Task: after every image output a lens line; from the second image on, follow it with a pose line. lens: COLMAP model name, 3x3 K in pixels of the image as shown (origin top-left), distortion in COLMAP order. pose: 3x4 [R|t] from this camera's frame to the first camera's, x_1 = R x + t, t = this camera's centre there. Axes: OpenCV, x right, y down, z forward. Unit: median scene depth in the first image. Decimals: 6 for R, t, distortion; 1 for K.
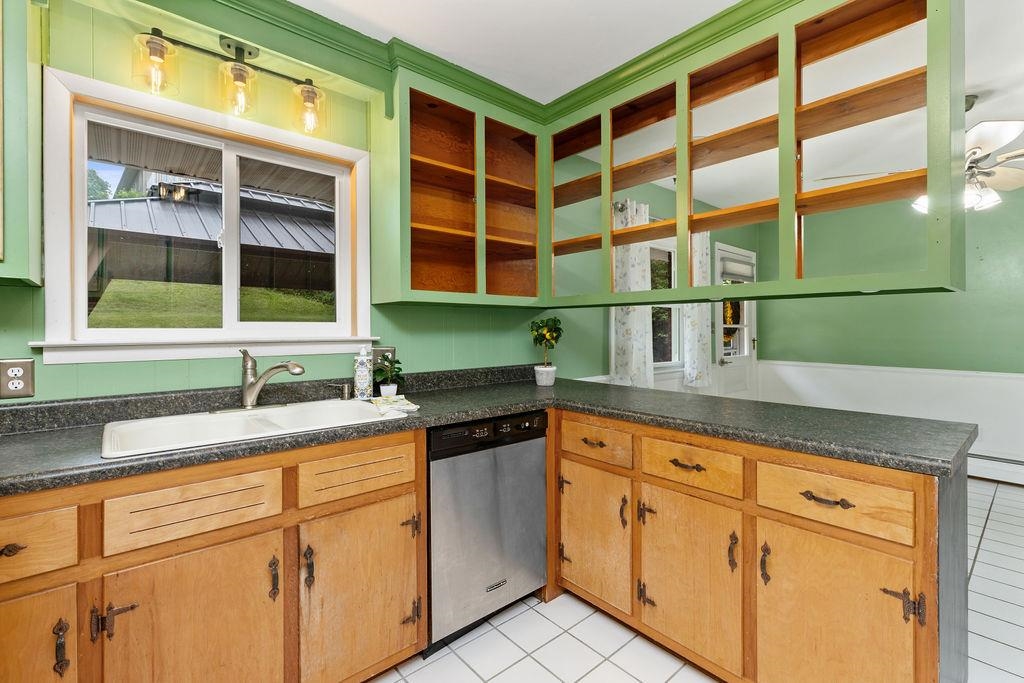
lens RADIAL K [[463.4, 0, 511.7], [0, 463.4, 330.5], [0, 0, 1]] dist [0.001643, 0.000069]
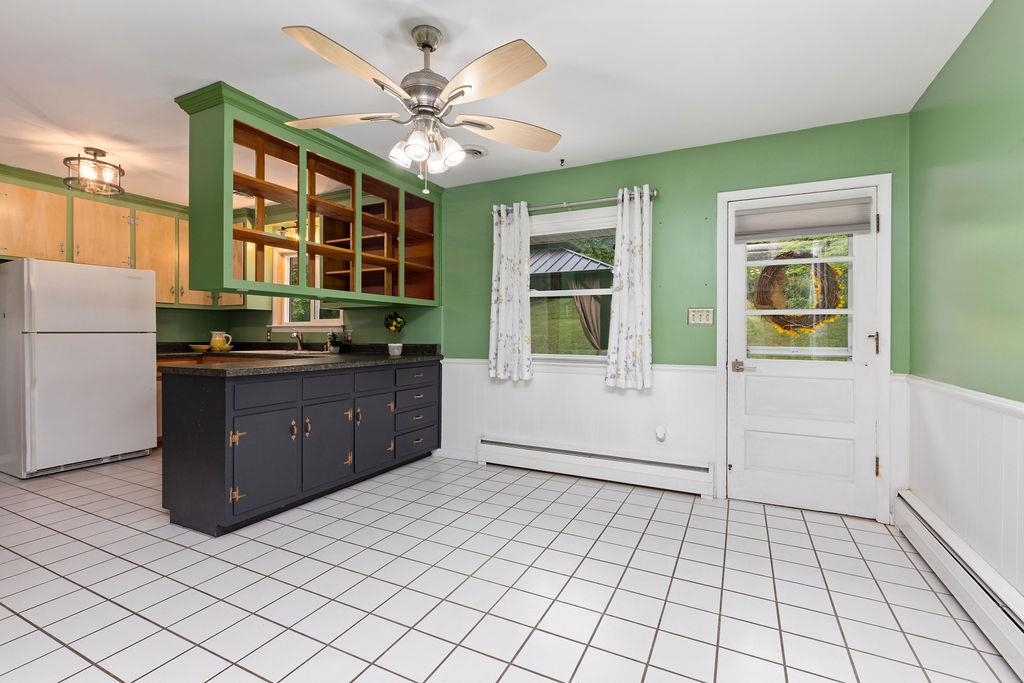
lens RADIAL K [[463.4, 0, 511.7], [0, 463.4, 330.5], [0, 0, 1]] dist [0.001643, 0.000069]
pose [[0.385303, 0.003207, -0.922785, 0.884298], [-0.005511, 0.999984, 0.001175, 0.015703], [0.922774, 0.004633, 0.385314, 0.403019]]
